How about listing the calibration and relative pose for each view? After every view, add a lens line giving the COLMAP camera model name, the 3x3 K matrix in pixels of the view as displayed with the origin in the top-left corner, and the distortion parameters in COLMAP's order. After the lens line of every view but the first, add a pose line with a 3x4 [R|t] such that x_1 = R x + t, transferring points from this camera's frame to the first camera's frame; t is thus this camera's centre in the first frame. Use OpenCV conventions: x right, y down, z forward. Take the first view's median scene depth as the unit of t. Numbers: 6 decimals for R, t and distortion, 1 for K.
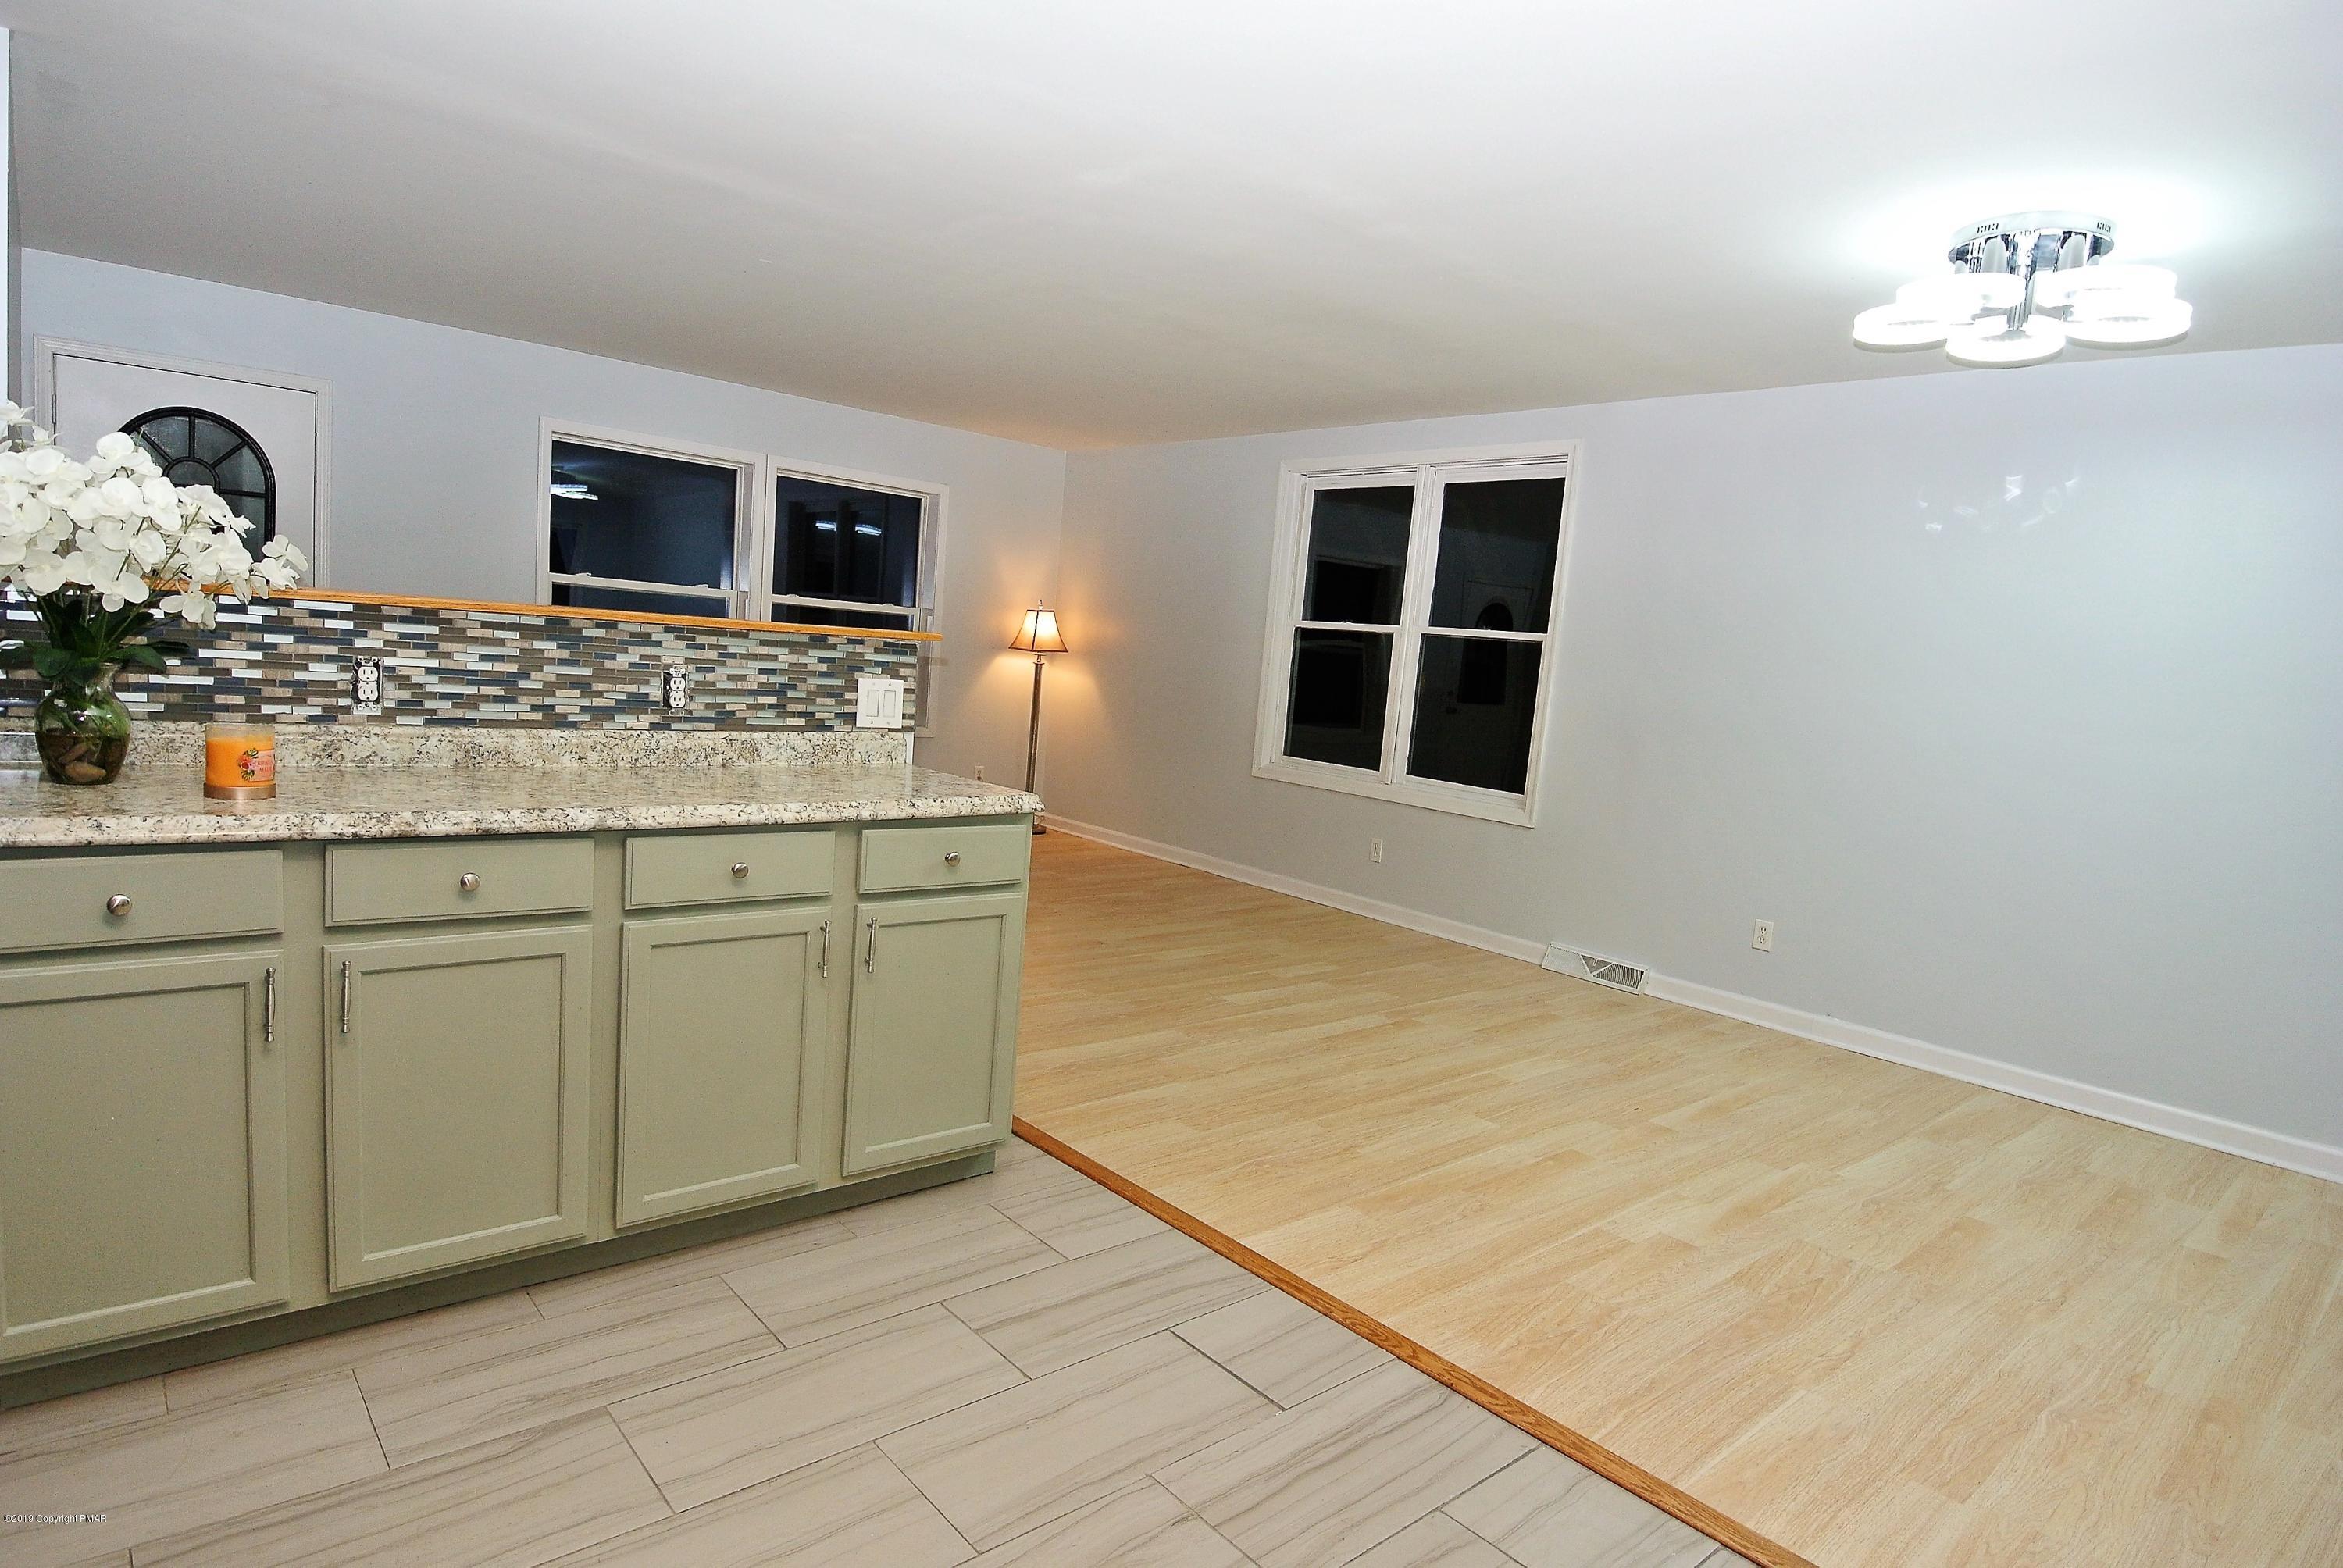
lens RADIAL K [[1277.8, 0, 1174.2], [0, 1277.8, 810.3], [0, 0, 1]] dist [0.003638, -0.031227]
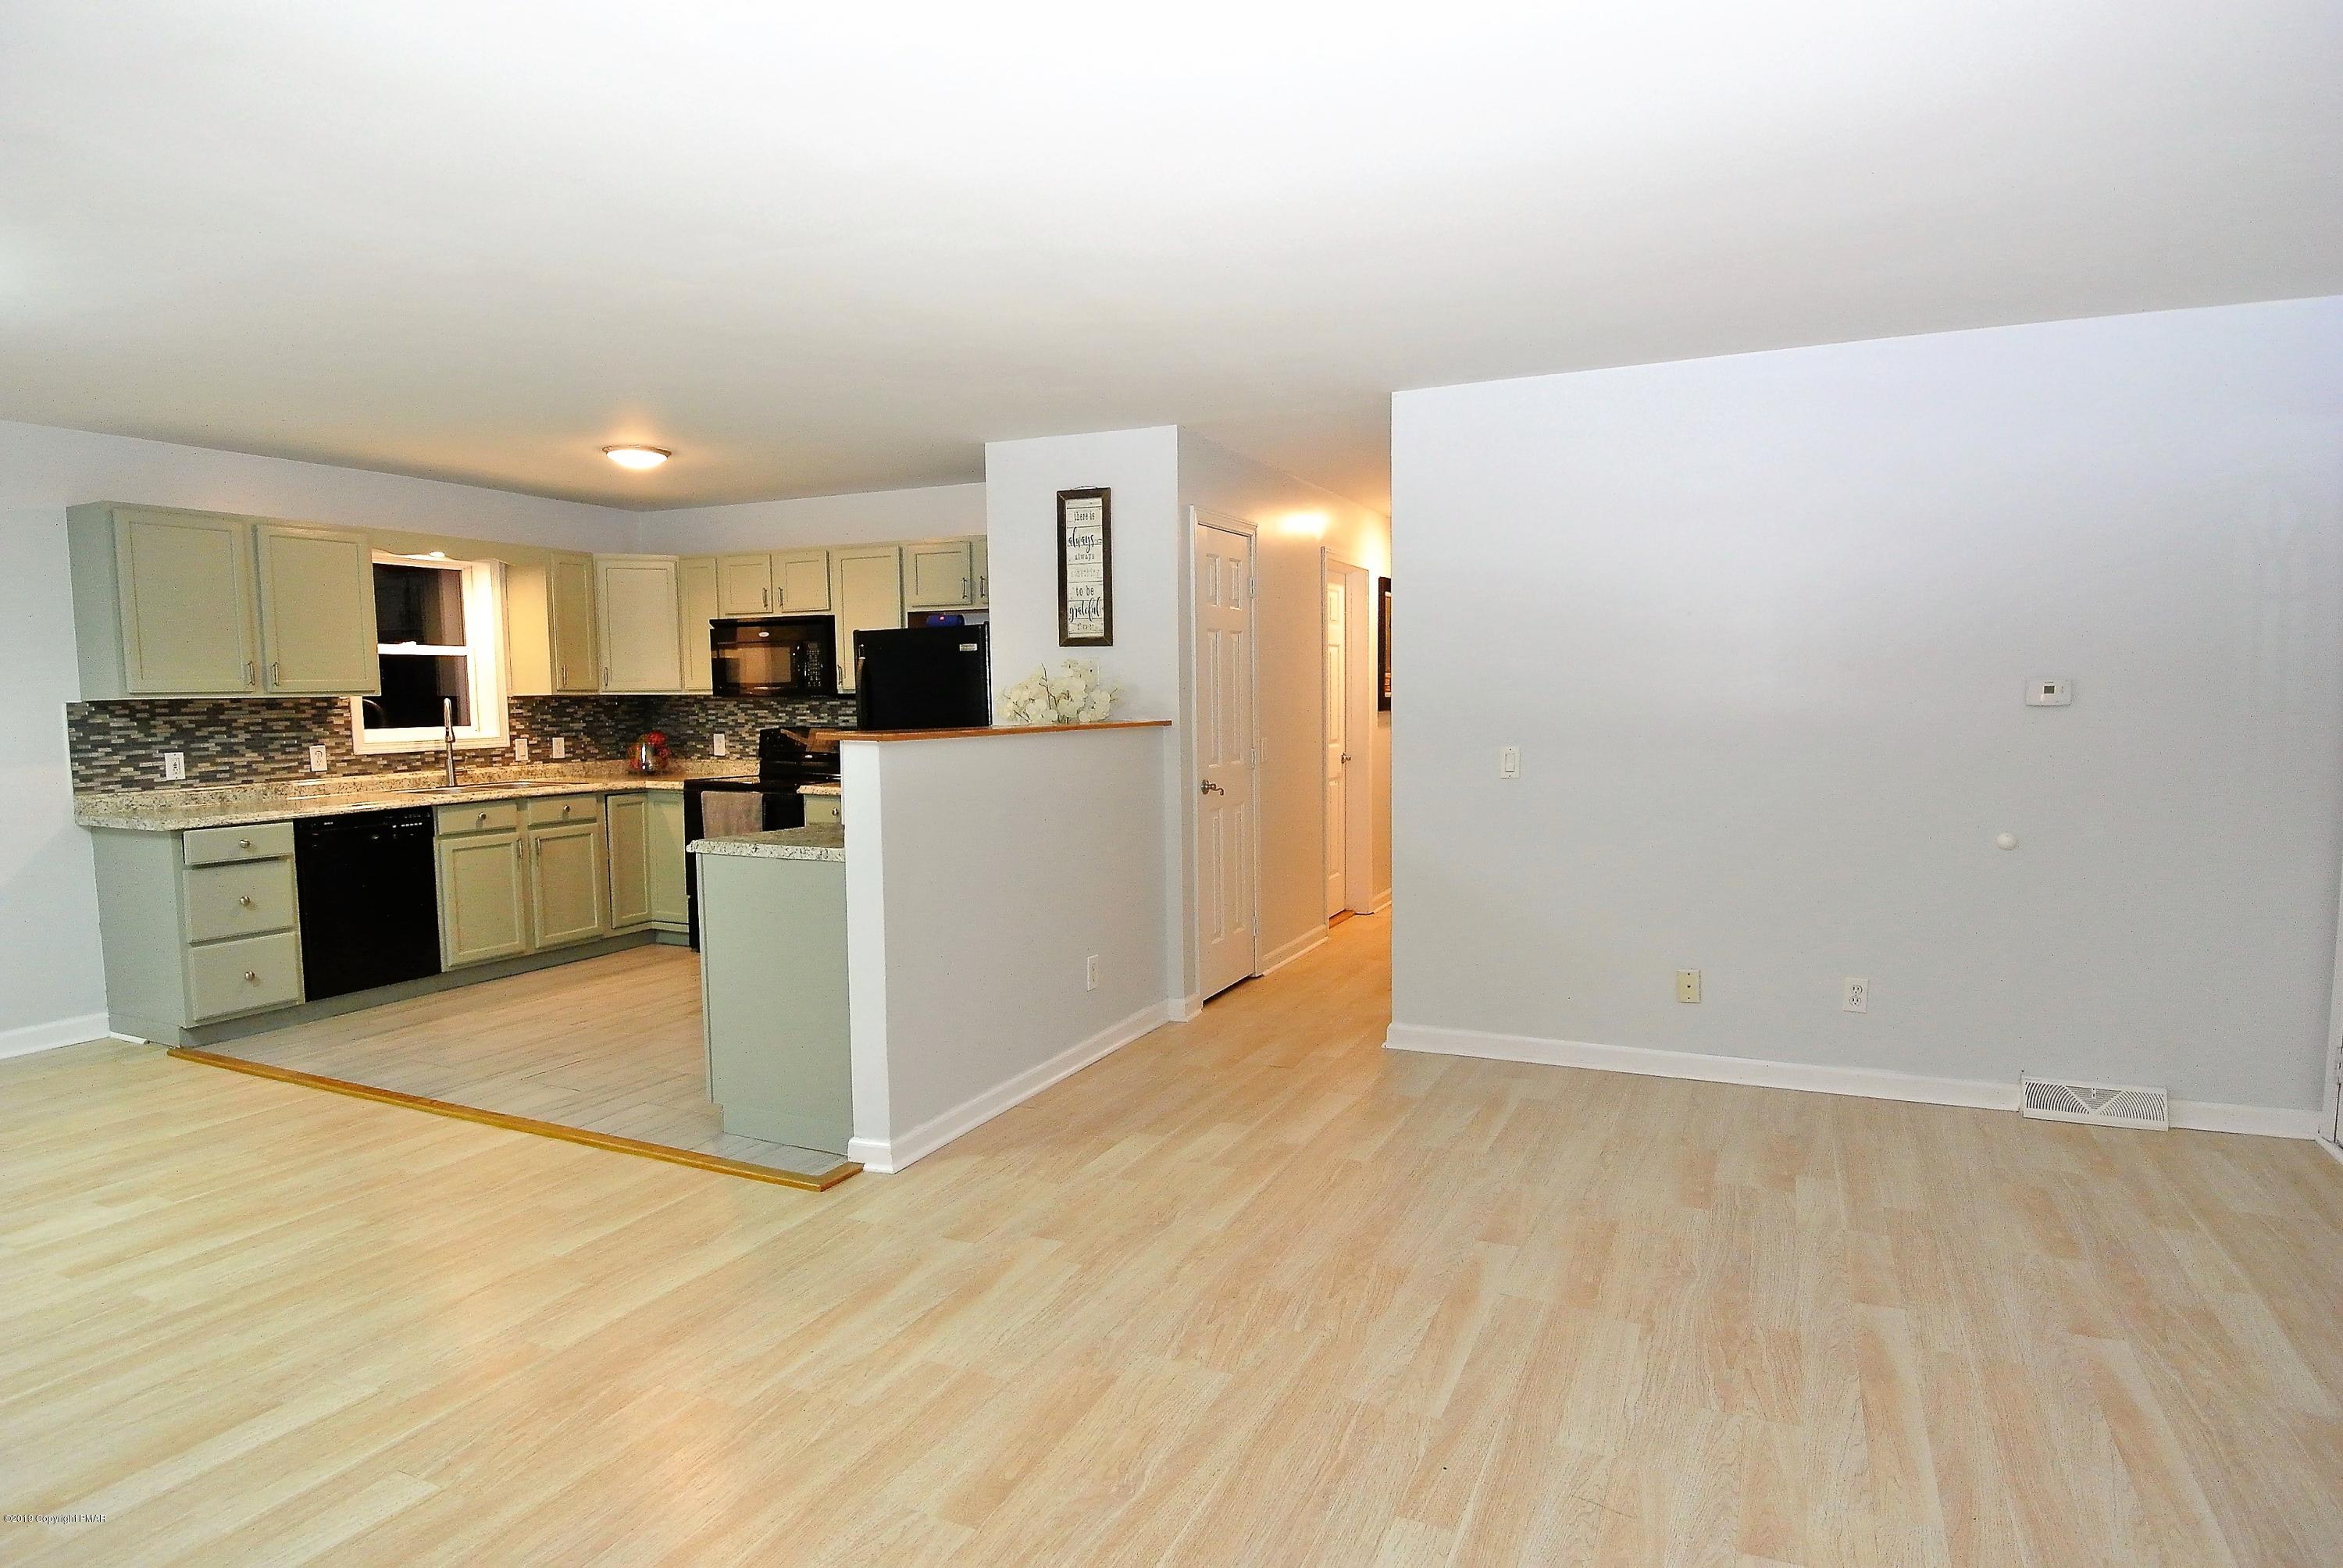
lens RADIAL K [[1277.8, 0, 1174.2], [0, 1277.8, 810.3], [0, 0, 1]] dist [0.003638, -0.031227]
pose [[-0.913629, -0.037920, -0.404777, -0.020603], [-0.117813, 0.977613, 0.174334, -0.322524], [0.389105, 0.206965, -0.897643, 2.271938]]
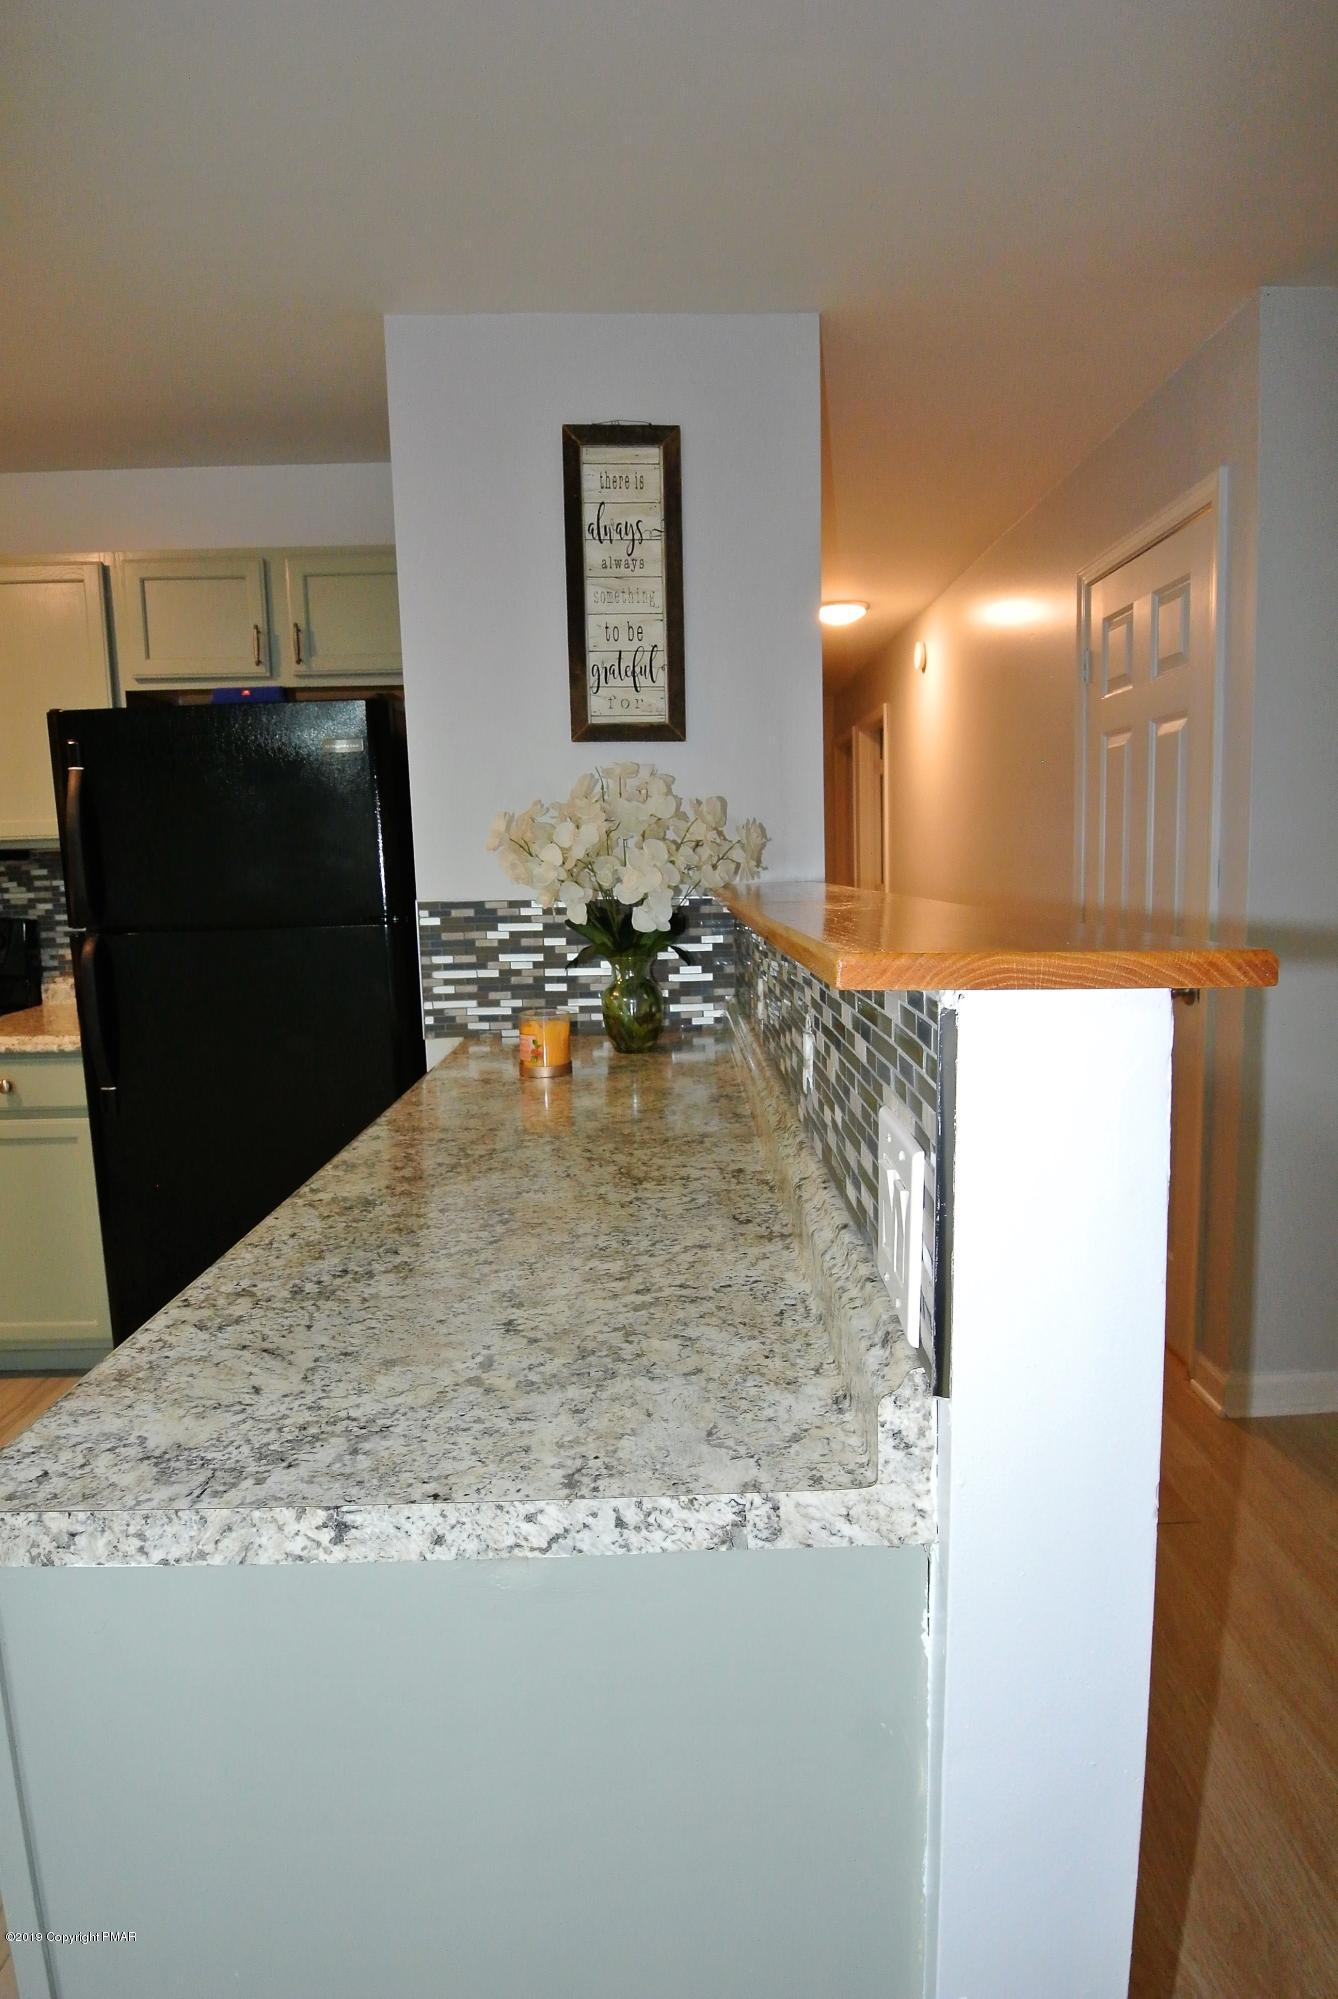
lens RADIAL K [[1116.0, 0, 688.0], [0, 1116.0, 996.4], [0, 0, 1]] dist [0.003552, -0.036374]
pose [[-0.647044, 0.026900, -0.761978, -0.032031], [-0.128079, 0.981341, 0.143404, -0.164296], [0.751618, 0.190382, -0.631526, 1.169641]]
